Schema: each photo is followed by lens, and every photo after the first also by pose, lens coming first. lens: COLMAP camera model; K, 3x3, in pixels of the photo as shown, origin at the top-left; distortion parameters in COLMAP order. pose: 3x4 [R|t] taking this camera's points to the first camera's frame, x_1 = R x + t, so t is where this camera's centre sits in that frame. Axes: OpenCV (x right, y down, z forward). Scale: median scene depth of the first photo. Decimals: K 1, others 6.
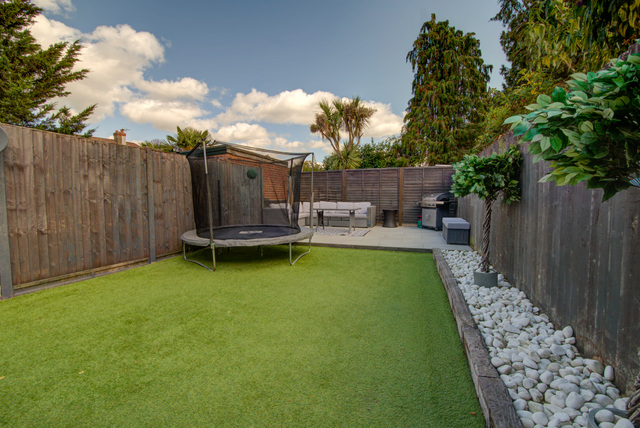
lens RADIAL K [[273.5, 0, 320.0], [0, 273.5, 214.0], [0, 0, 1]] dist [-0.000314, -0.000101]
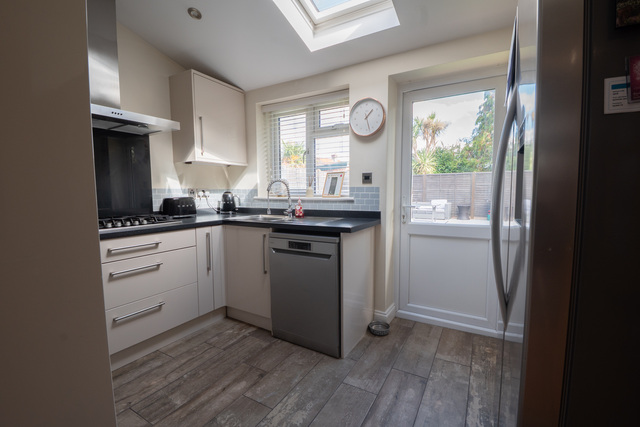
lens RADIAL K [[290.3, 0, 320.0], [0, 290.3, 213.5], [0, 0, 1]] dist [-0.009175, -0.000668]
pose [[0.981849, 0.003277, -0.189638, -0.105087], [-0.003567, 0.999993, -0.001188, 0.018075], [0.189633, 0.001843, 0.981853, -0.325392]]
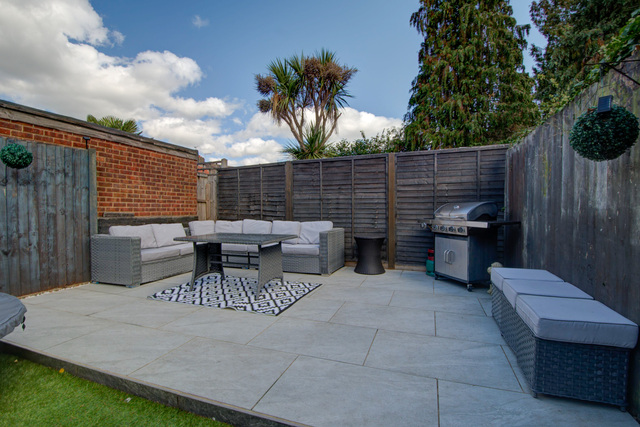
lens RADIAL K [[290.3, 0, 320.0], [0, 290.3, 213.5], [0, 0, 1]] dist [-0.009175, -0.000668]
pose [[0.999784, -0.002220, -0.020671, 0.132293], [0.001107, 0.998556, -0.053707, -0.022106], [0.020761, 0.053673, 0.998343, 0.352120]]
